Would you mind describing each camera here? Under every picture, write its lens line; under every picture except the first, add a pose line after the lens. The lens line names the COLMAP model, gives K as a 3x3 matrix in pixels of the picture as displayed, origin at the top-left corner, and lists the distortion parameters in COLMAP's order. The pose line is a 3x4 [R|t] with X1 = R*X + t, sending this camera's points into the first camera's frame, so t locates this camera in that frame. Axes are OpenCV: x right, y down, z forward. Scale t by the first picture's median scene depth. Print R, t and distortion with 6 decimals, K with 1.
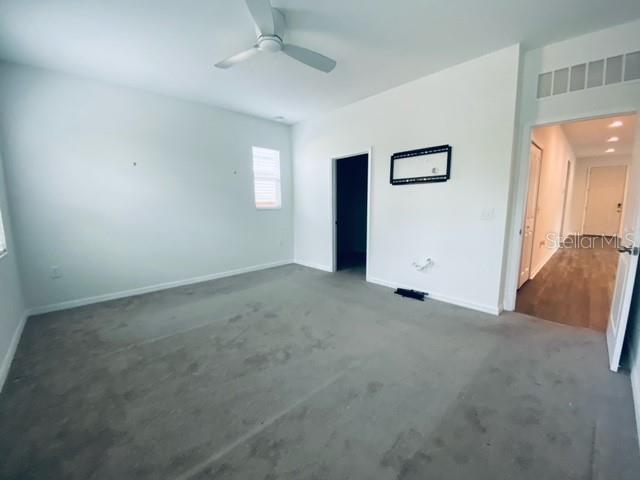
lens RADIAL K [[259.5, 0, 319.0], [0, 259.5, 239.6], [0, 0, 1]] dist [0.021006, -0.019769]
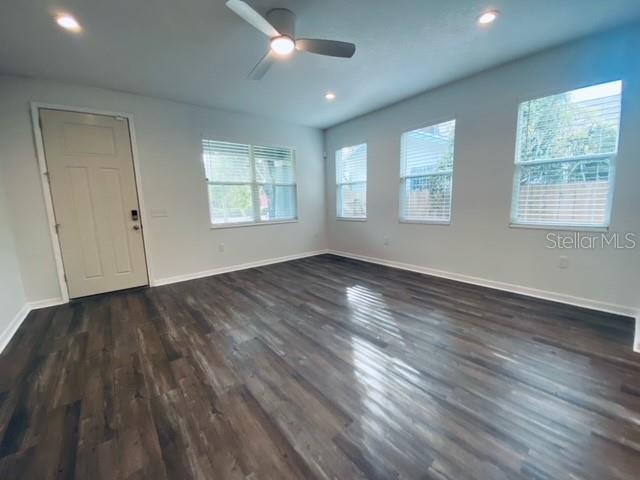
lens RADIAL K [[259.5, 0, 319.0], [0, 259.5, 239.6], [0, 0, 1]] dist [0.021006, -0.019769]
pose [[0.083812, -0.143491, 0.986096, 0.782310], [0.163060, 0.978214, 0.128485, -0.101075], [-0.983050, 0.150025, 0.105384, 0.678421]]
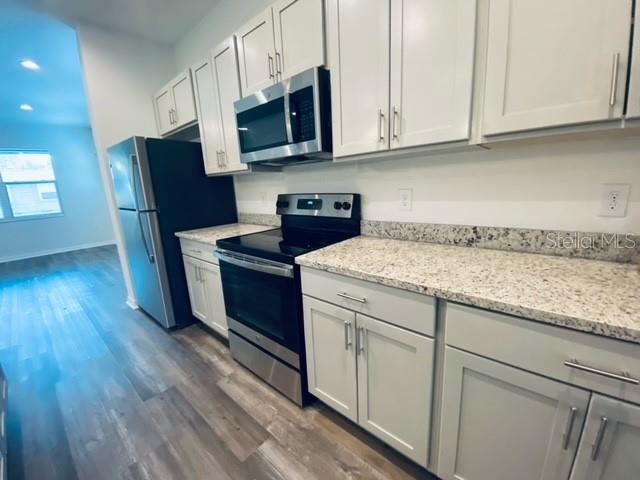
lens RADIAL K [[259.5, 0, 319.0], [0, 259.5, 239.6], [0, 0, 1]] dist [0.021006, -0.019769]
pose [[-0.095221, -0.195909, 0.975988, 0.667663], [0.184661, 0.959950, 0.210706, -0.030386], [-0.978179, 0.200290, -0.055231, 0.175792]]
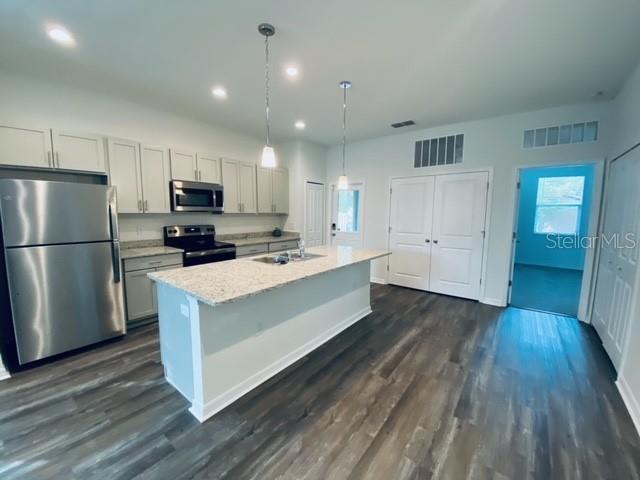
lens RADIAL K [[259.5, 0, 319.0], [0, 259.5, 239.6], [0, 0, 1]] dist [0.021006, -0.019769]
pose [[-0.988929, 0.011726, -0.147925, 0.730972], [-0.024526, 0.970246, 0.240878, -0.118644], [0.146348, 0.241839, -0.959216, 0.660236]]
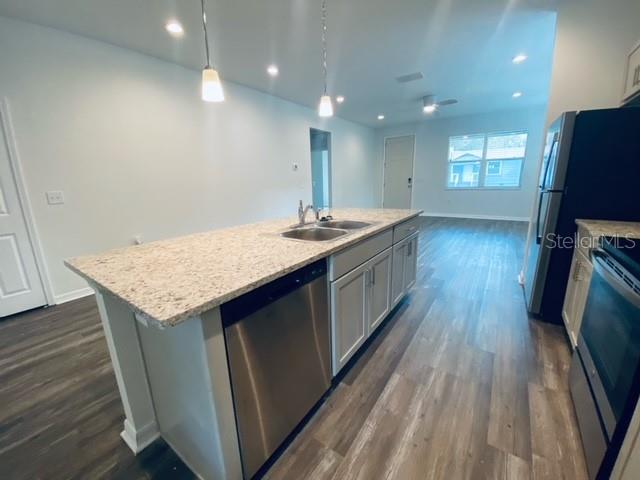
lens RADIAL K [[259.5, 0, 319.0], [0, 259.5, 239.6], [0, 0, 1]] dist [0.021006, -0.019769]
pose [[0.981598, -0.065437, 0.179396, 0.675621], [0.049207, 0.994405, 0.093474, -0.022865], [-0.184509, -0.082926, 0.979326, 0.117777]]
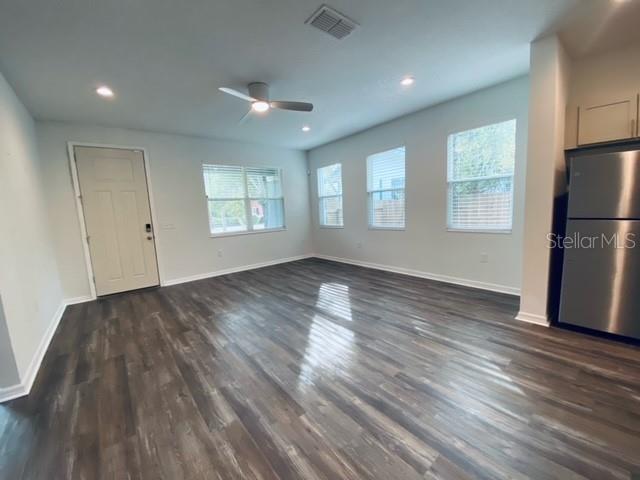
lens RADIAL K [[259.5, 0, 319.0], [0, 259.5, 239.6], [0, 0, 1]] dist [0.021006, -0.019769]
pose [[0.079029, -0.118955, 0.989750, 0.684306], [0.183819, 0.977568, 0.102813, -0.102382], [-0.979778, 0.173810, 0.099122, 0.627594]]
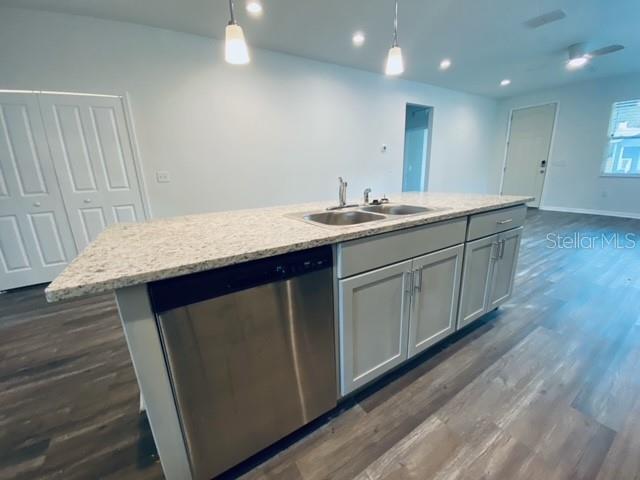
lens RADIAL K [[260.3, 0, 318.8], [0, 260.3, 241.5], [0, 0, 1]] dist [0.008964, -0.014413]
pose [[0.979417, 0.023432, -0.200484, 0.725631], [0.002982, 0.991451, 0.130444, -0.014988], [0.201826, -0.128356, 0.970974, 0.153178]]
